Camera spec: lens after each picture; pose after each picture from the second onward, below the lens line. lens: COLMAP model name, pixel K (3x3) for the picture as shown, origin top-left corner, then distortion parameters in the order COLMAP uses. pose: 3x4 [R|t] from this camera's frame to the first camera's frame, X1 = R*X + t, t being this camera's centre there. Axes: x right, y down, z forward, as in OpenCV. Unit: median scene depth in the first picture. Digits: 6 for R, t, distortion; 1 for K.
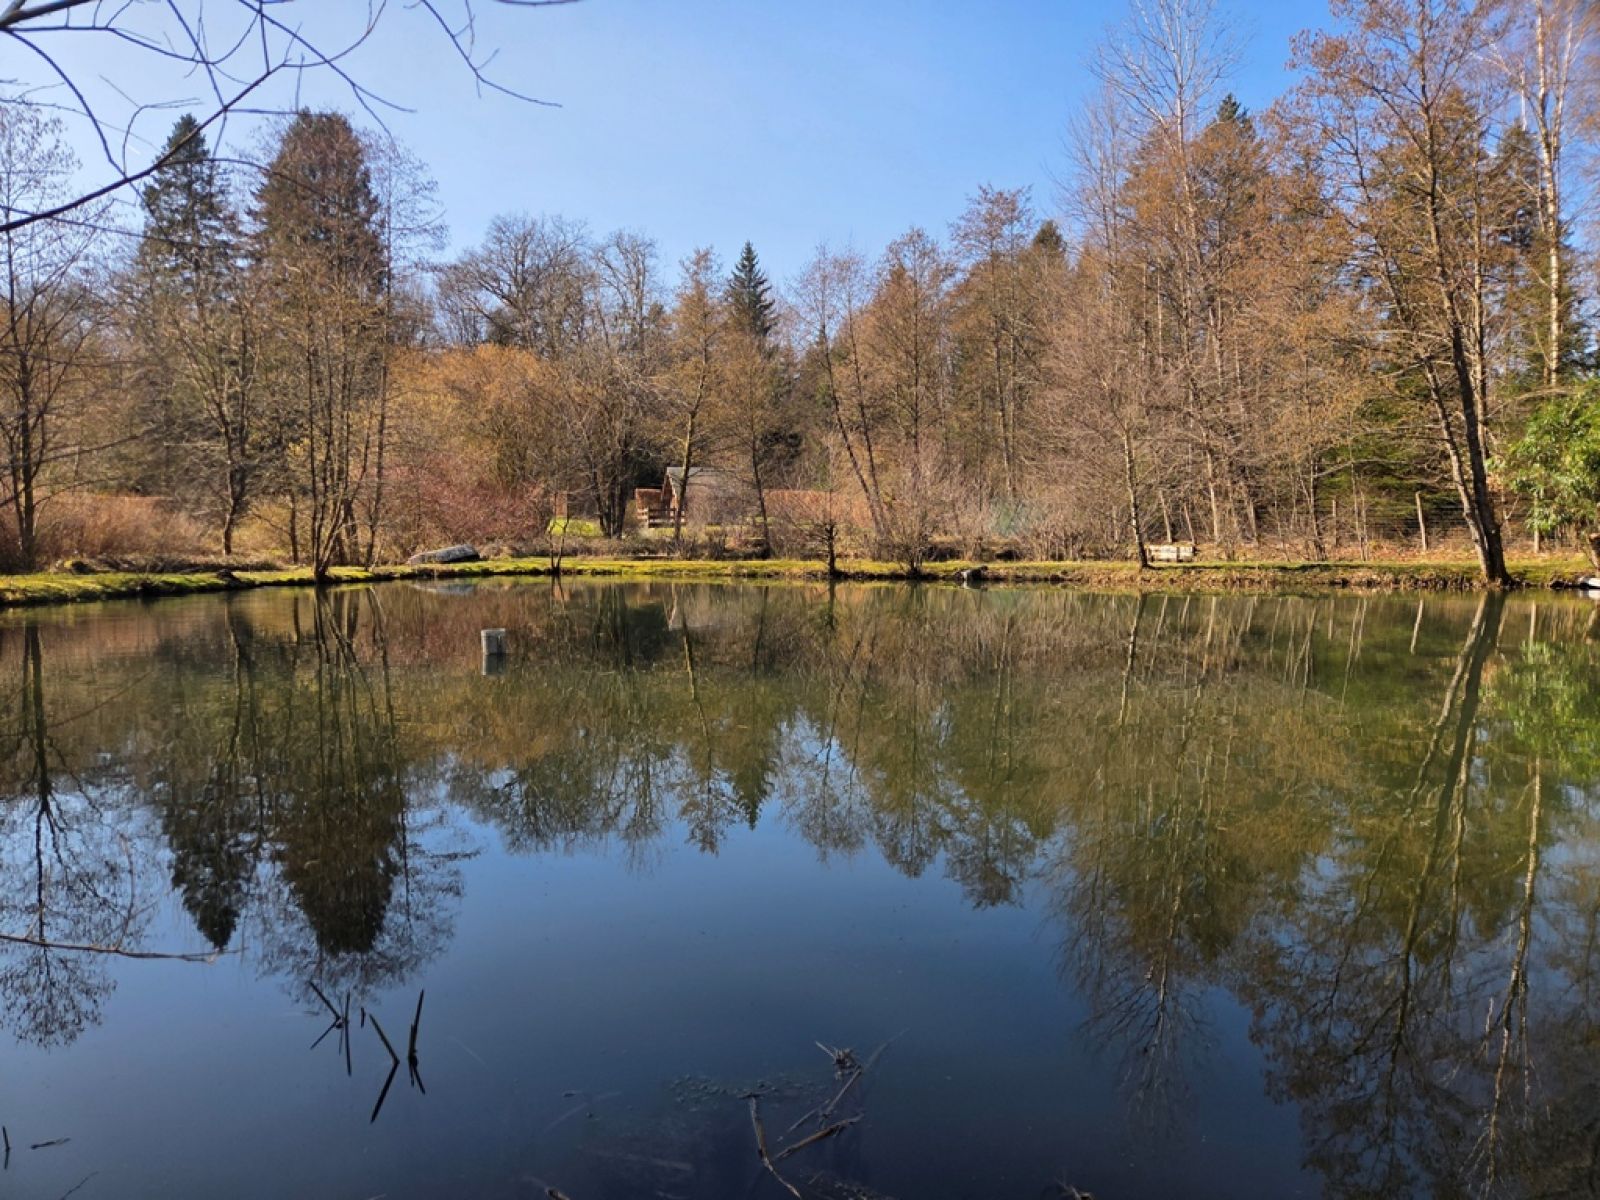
lens RADIAL K [[1069.9, 0, 792.4], [0, 1069.9, 592.7], [0, 0, 1]] dist [0.082643, -0.072611]
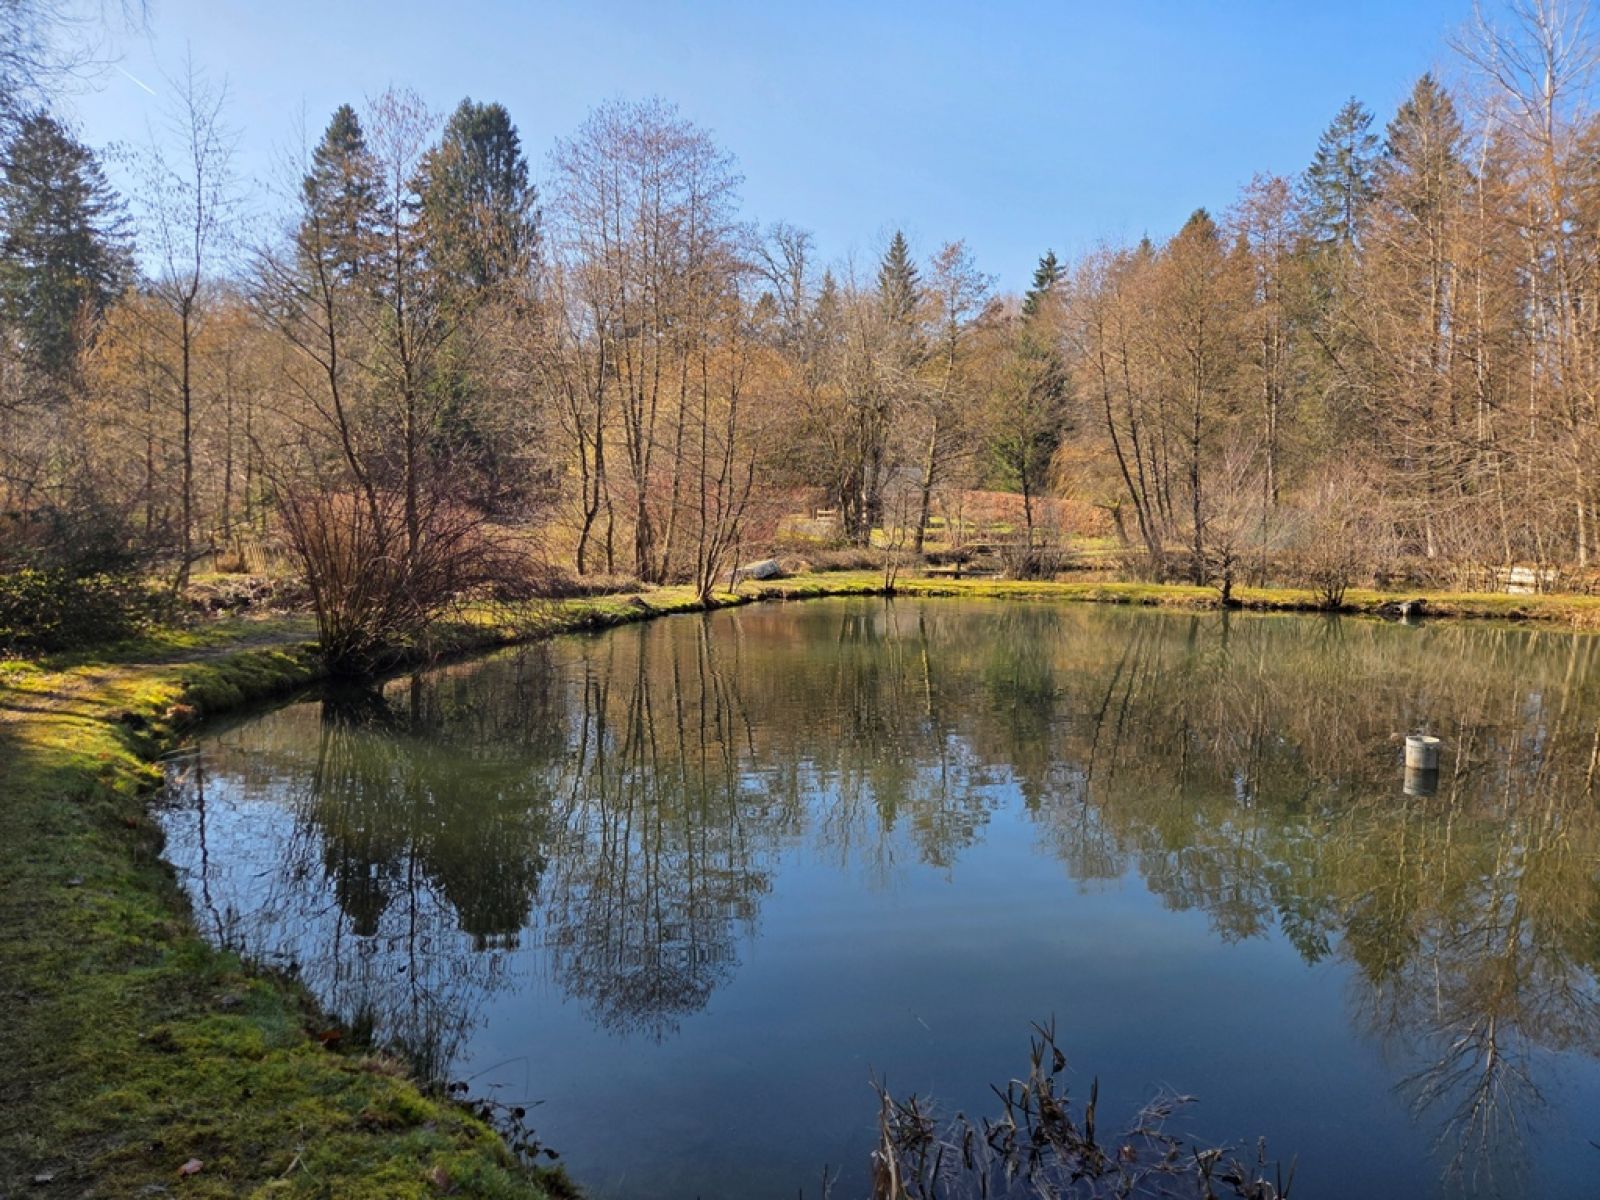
lens RADIAL K [[1069.9, 0, 807.2], [0, 1069.9, 602.4], [0, 0, 1]] dist [0.082643, -0.072611]
pose [[0.998697, 0.015085, -0.048761, -0.228193], [-0.014146, 0.999709, 0.019547, -0.025598], [0.049042, -0.018832, 0.998619, 0.050367]]
